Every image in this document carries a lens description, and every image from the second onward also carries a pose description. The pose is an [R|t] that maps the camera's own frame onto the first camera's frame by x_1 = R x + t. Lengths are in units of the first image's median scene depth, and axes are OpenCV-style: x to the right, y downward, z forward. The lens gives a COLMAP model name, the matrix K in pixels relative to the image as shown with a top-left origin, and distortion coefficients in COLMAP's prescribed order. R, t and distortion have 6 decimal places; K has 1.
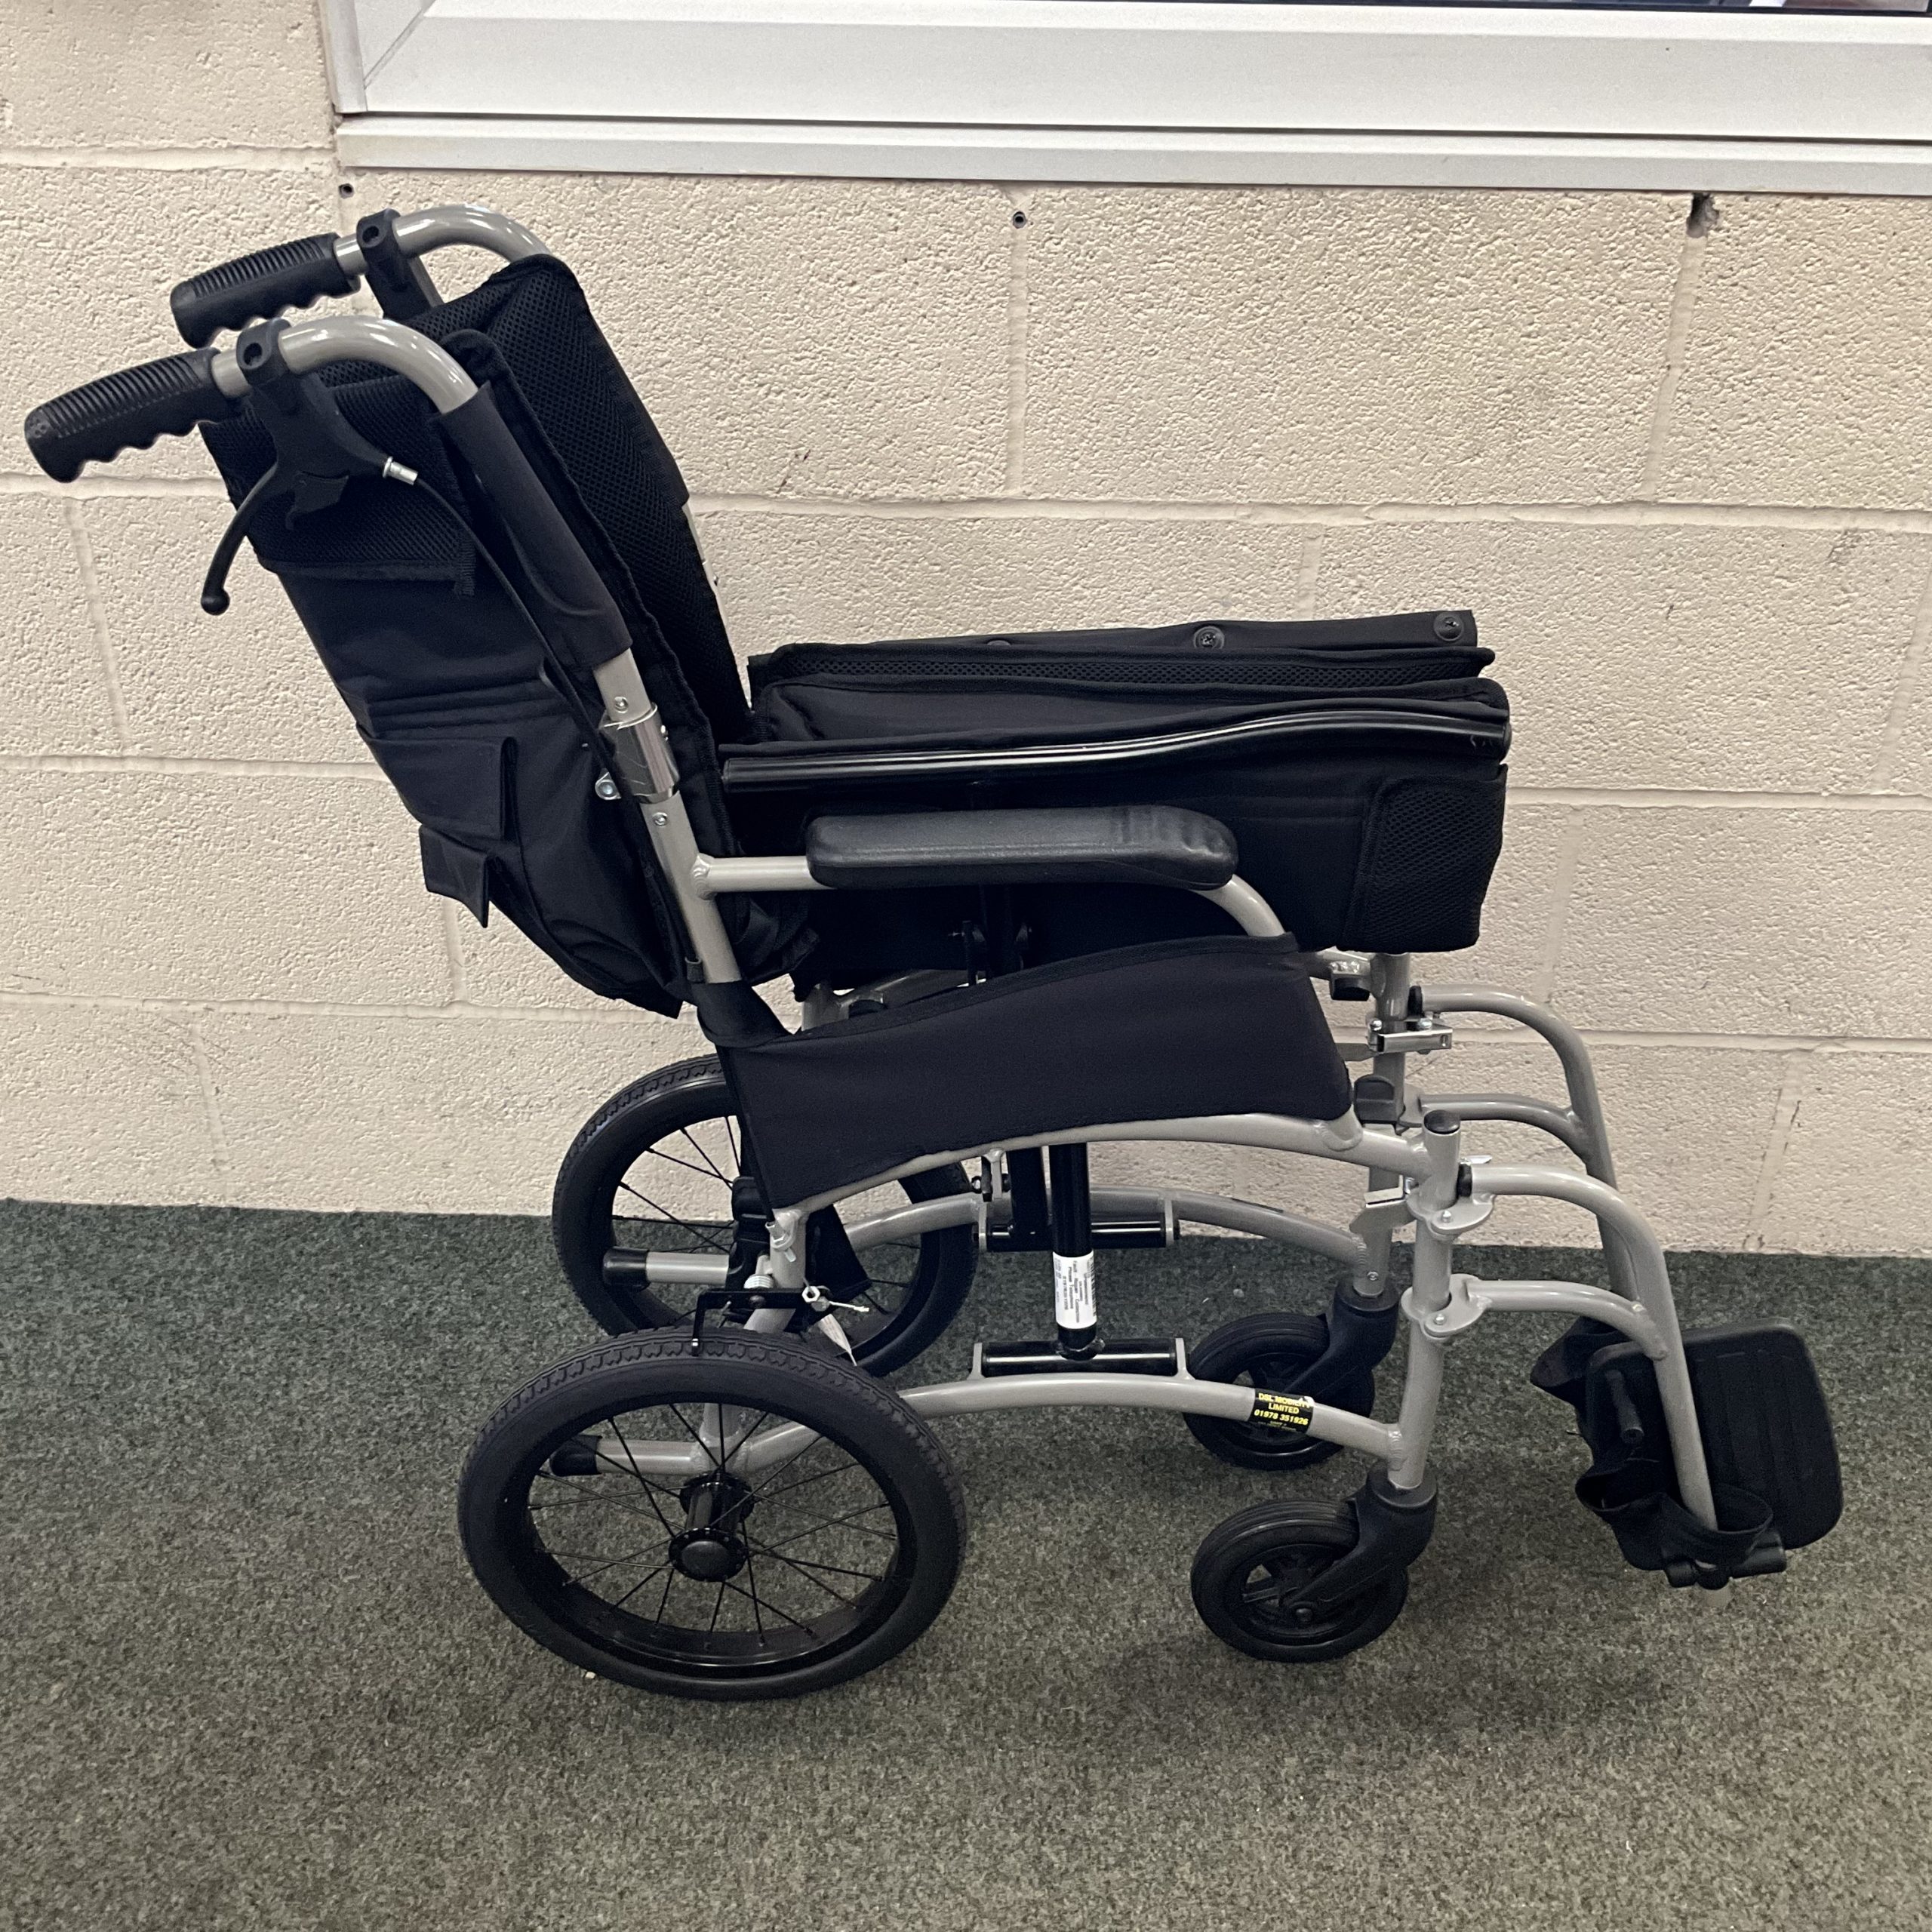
lens RADIAL K [[2077.4, 0, 948.6], [0, 2077.4, 974.2], [0, 0, 1]] dist [0.138840, -0.298736]
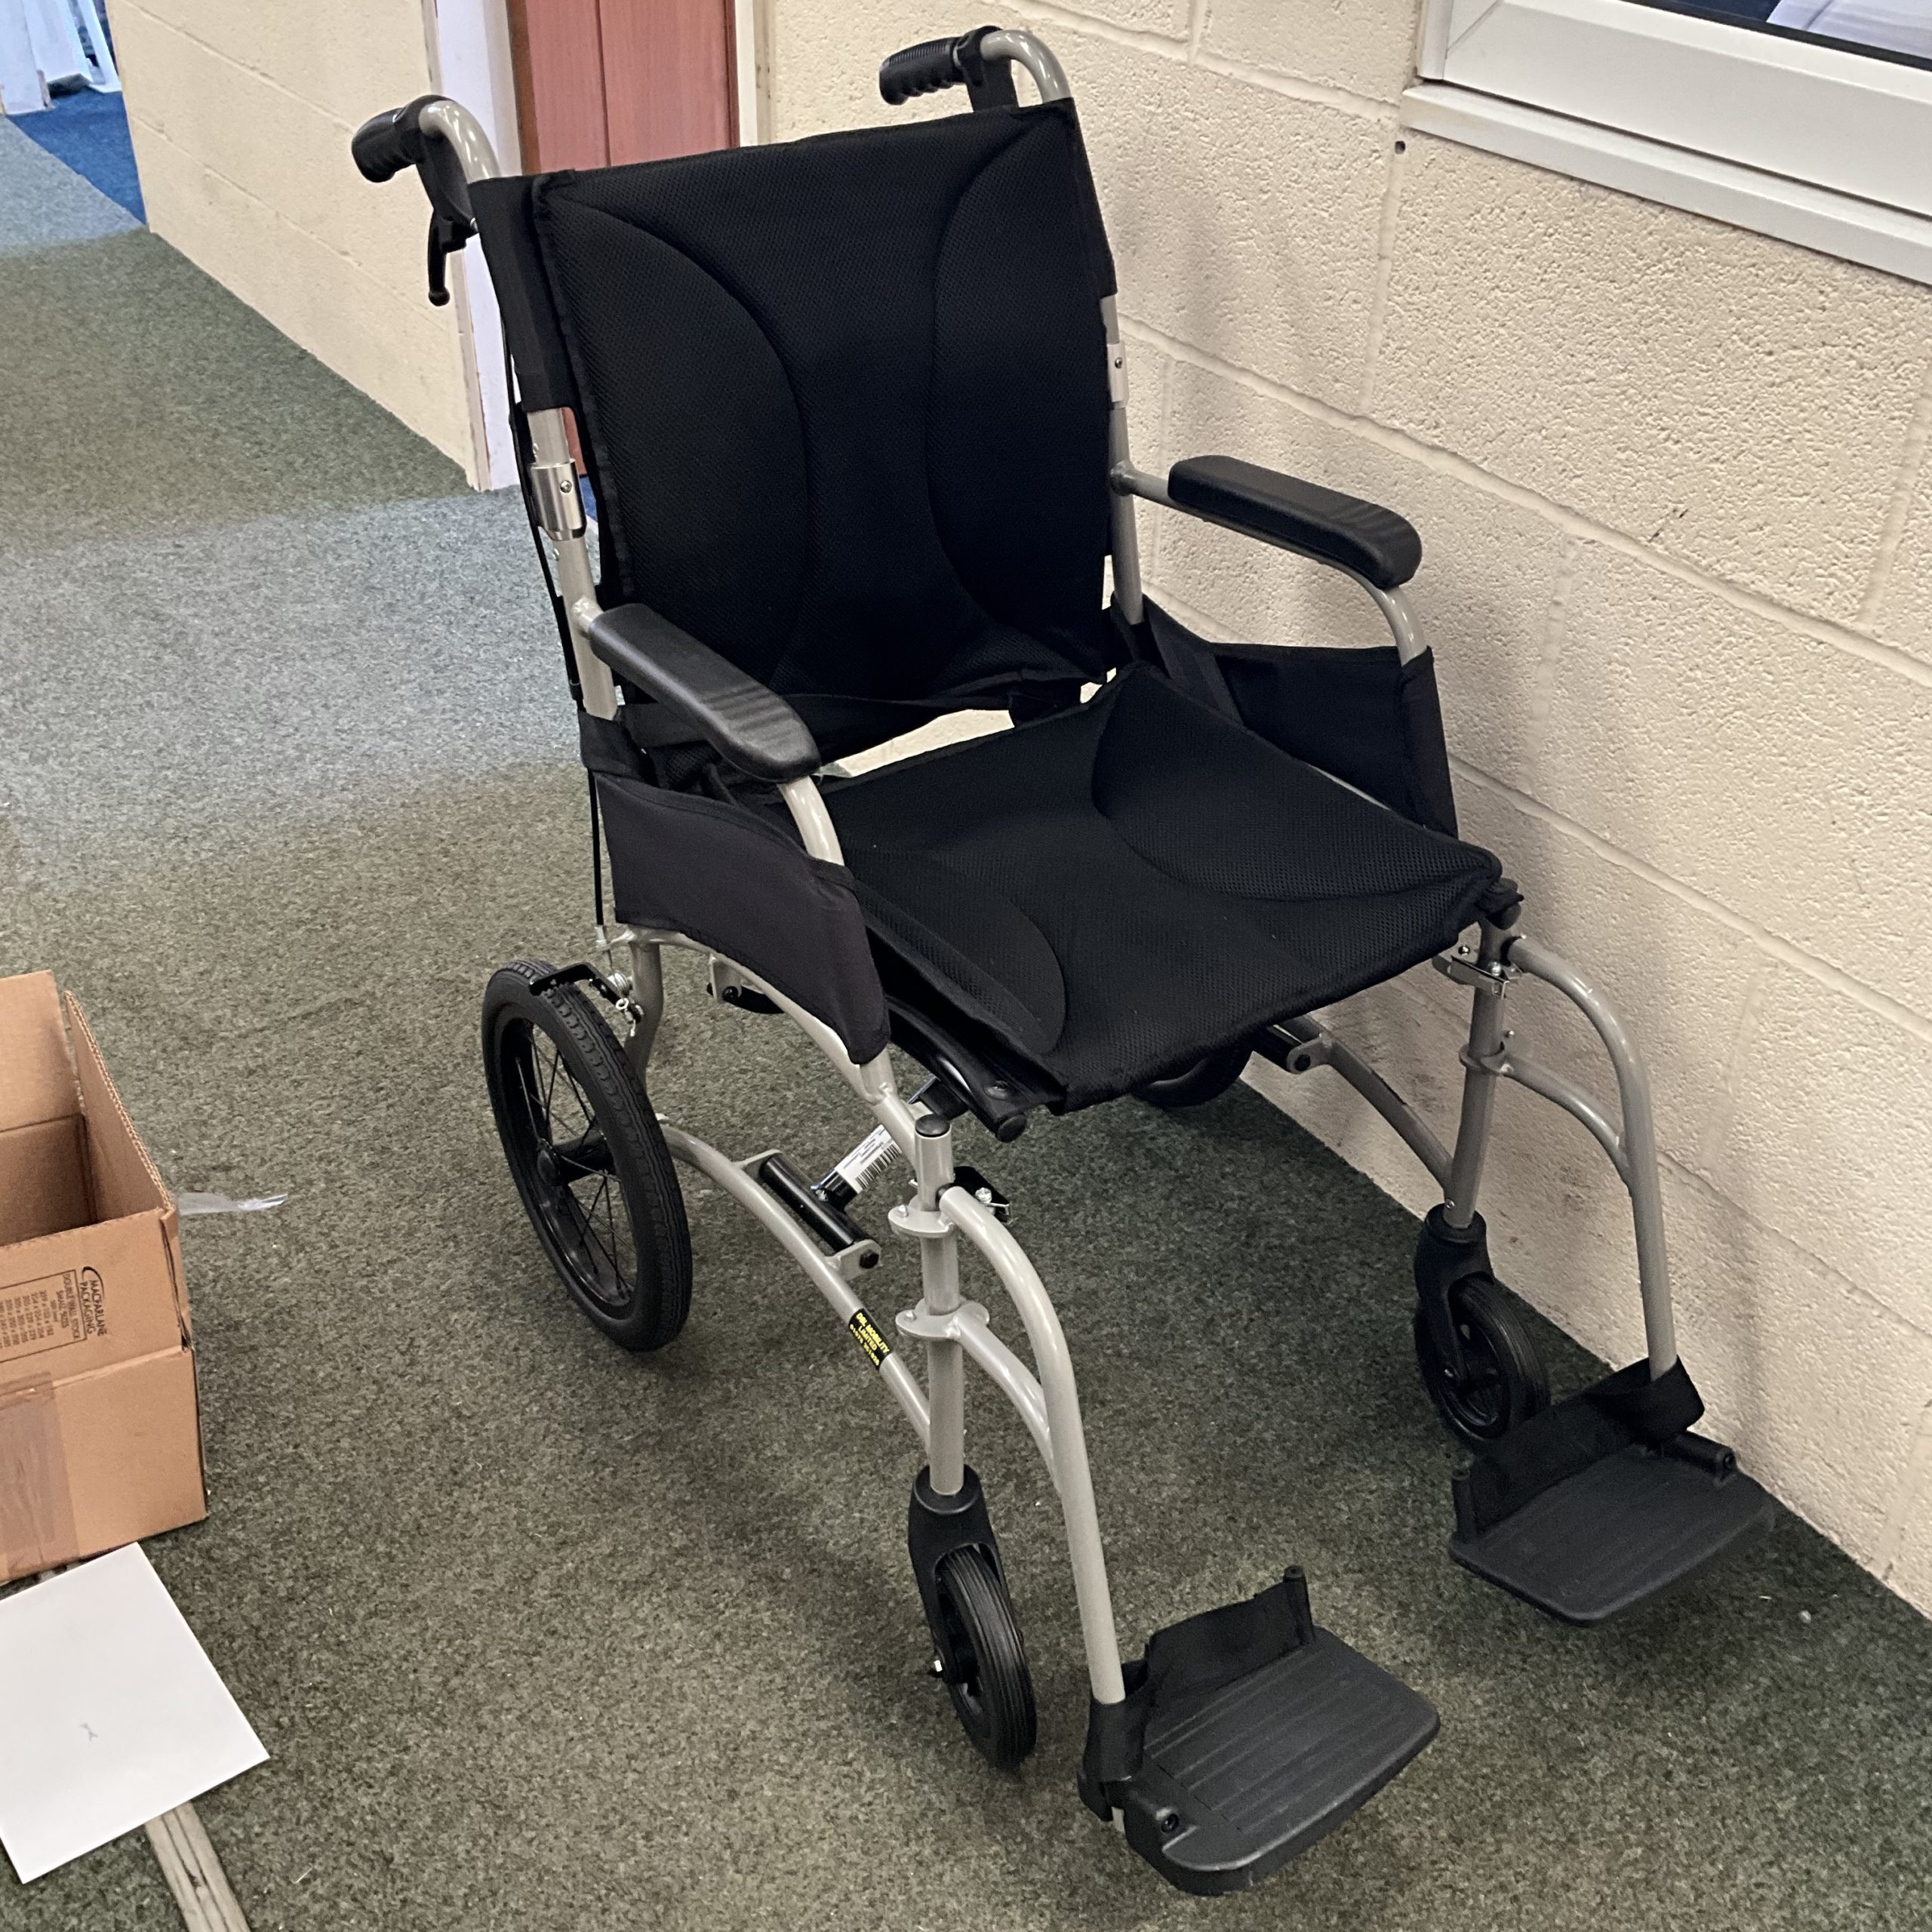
lens RADIAL K [[2078.4, 0, 1016.3], [0, 2078.4, 961.8], [0, 0, 1]] dist [0.119431, -0.249931]
pose [[0.609455, 0.458034, -0.647124, 0.474024], [-0.455853, 0.870263, 0.186654, -0.116046], [0.648662, 0.181236, 0.739182, 0.144131]]
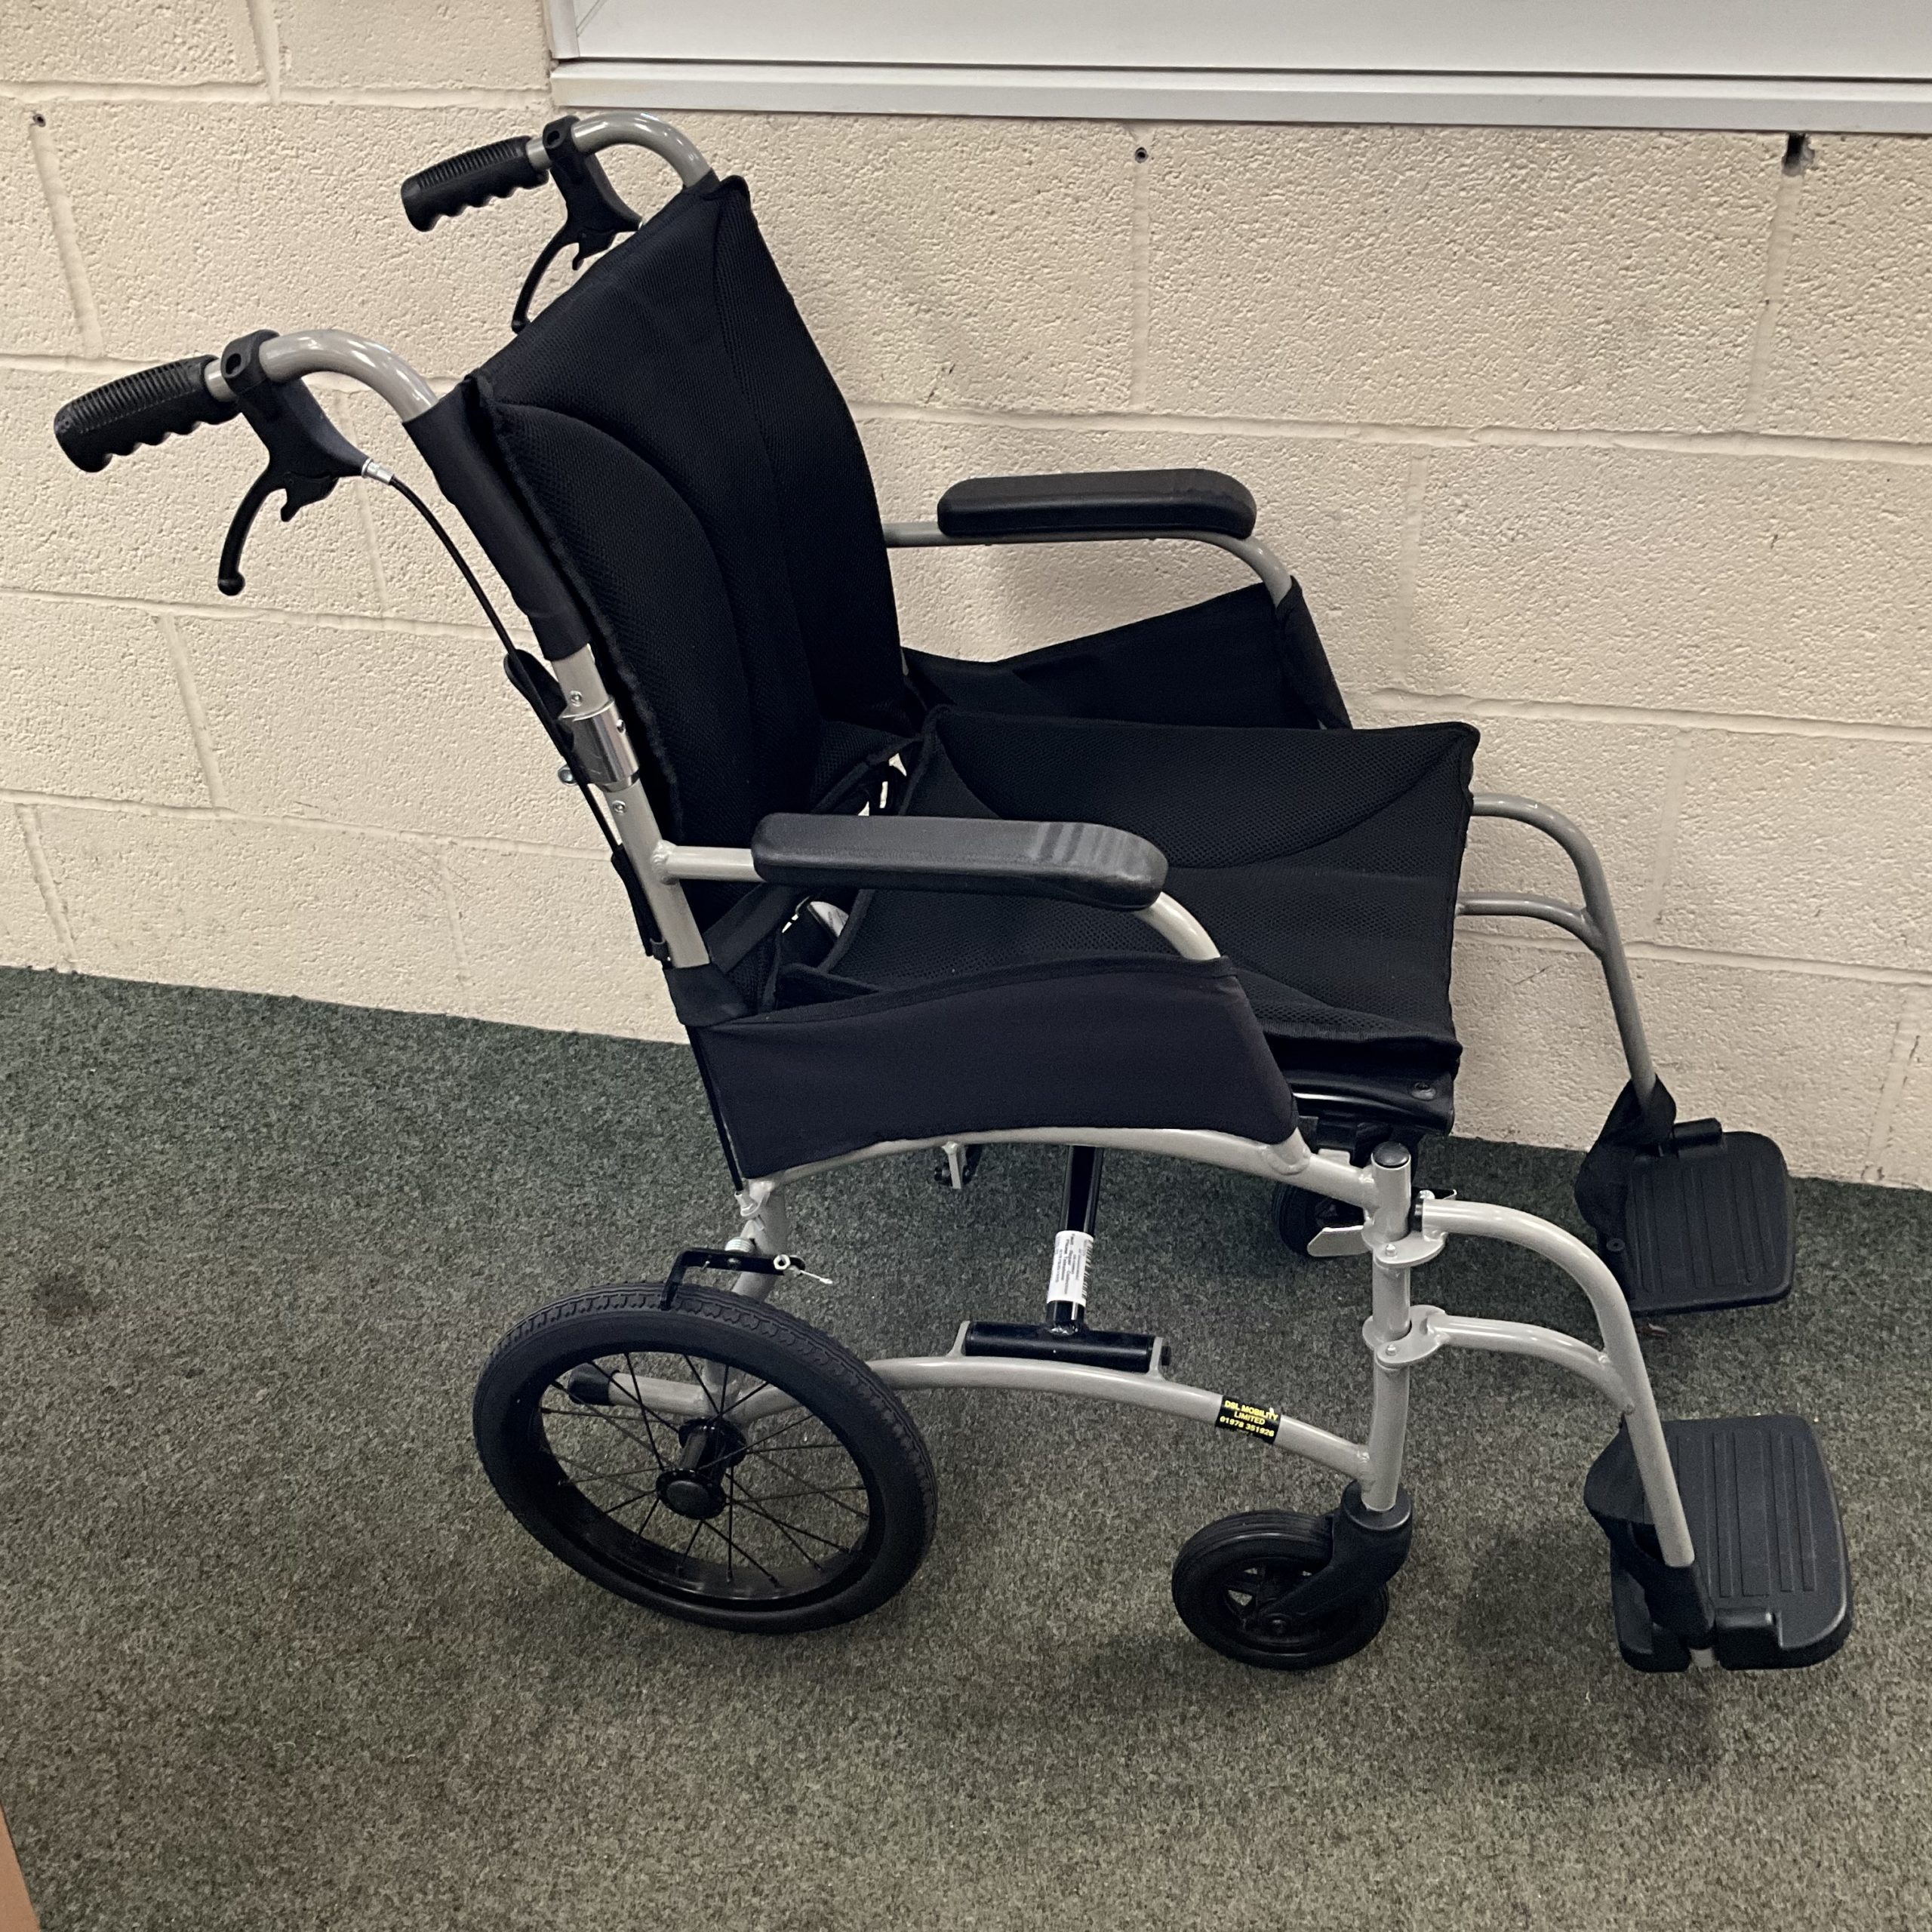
lens RADIAL K [[2065.0, 0, 956.7], [0, 2065.0, 953.7], [0, 0, 1]] dist [0.134911, -0.264932]
pose [[0.980183, 0.075041, -0.183330, 0.165836], [-0.069729, 0.996943, 0.035261, 0.021873], [0.185415, -0.021779, 0.982419, -0.090903]]
